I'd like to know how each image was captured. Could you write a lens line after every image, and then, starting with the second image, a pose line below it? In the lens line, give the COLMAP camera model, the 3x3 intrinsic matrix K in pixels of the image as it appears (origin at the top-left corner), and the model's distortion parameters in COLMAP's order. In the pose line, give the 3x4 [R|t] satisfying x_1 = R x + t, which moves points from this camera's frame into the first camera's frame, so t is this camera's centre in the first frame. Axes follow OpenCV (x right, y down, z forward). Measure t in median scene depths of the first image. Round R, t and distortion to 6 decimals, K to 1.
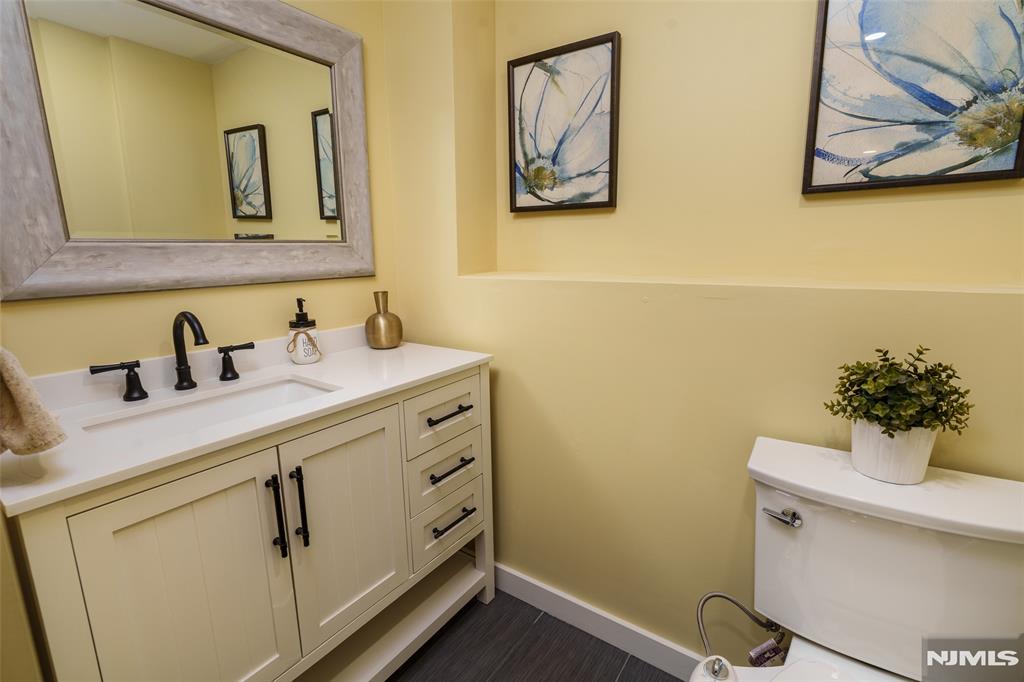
lens RADIAL K [[470.2, 0, 517.8], [0, 470.2, 328.3], [0, 0, 1]] dist [0.002256, 0.000224]
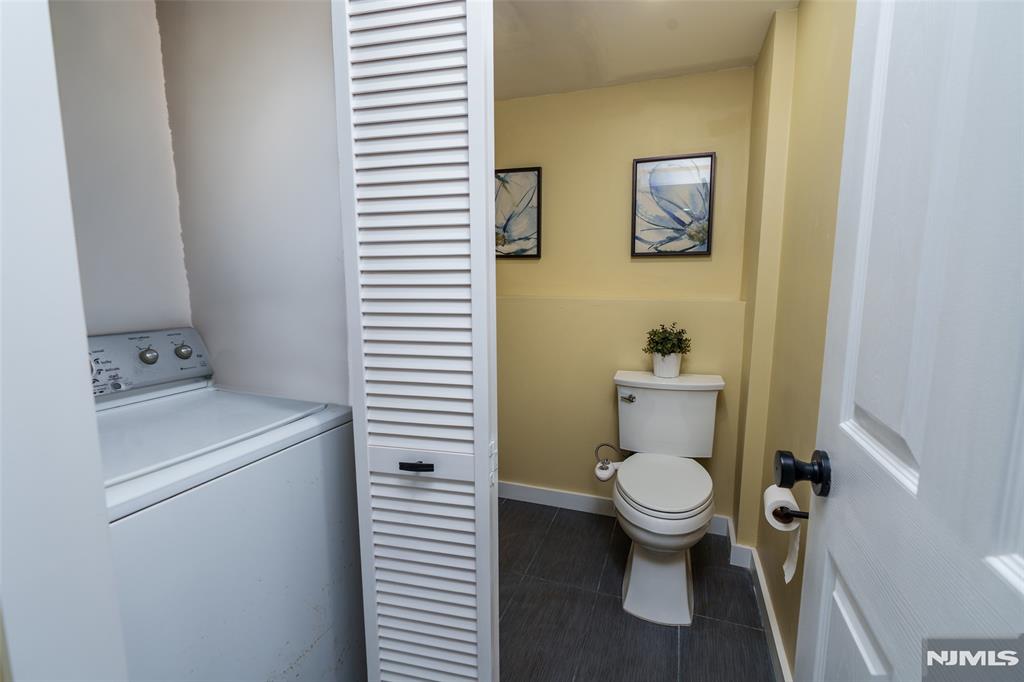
lens RADIAL K [[470.2, 0, 517.8], [0, 470.2, 328.3], [0, 0, 1]] dist [0.002256, 0.000224]
pose [[0.964508, -0.016453, 0.263540, -0.469783], [0.030754, 0.998264, -0.050229, 0.133729], [-0.262256, 0.056551, 0.963340, -0.924568]]
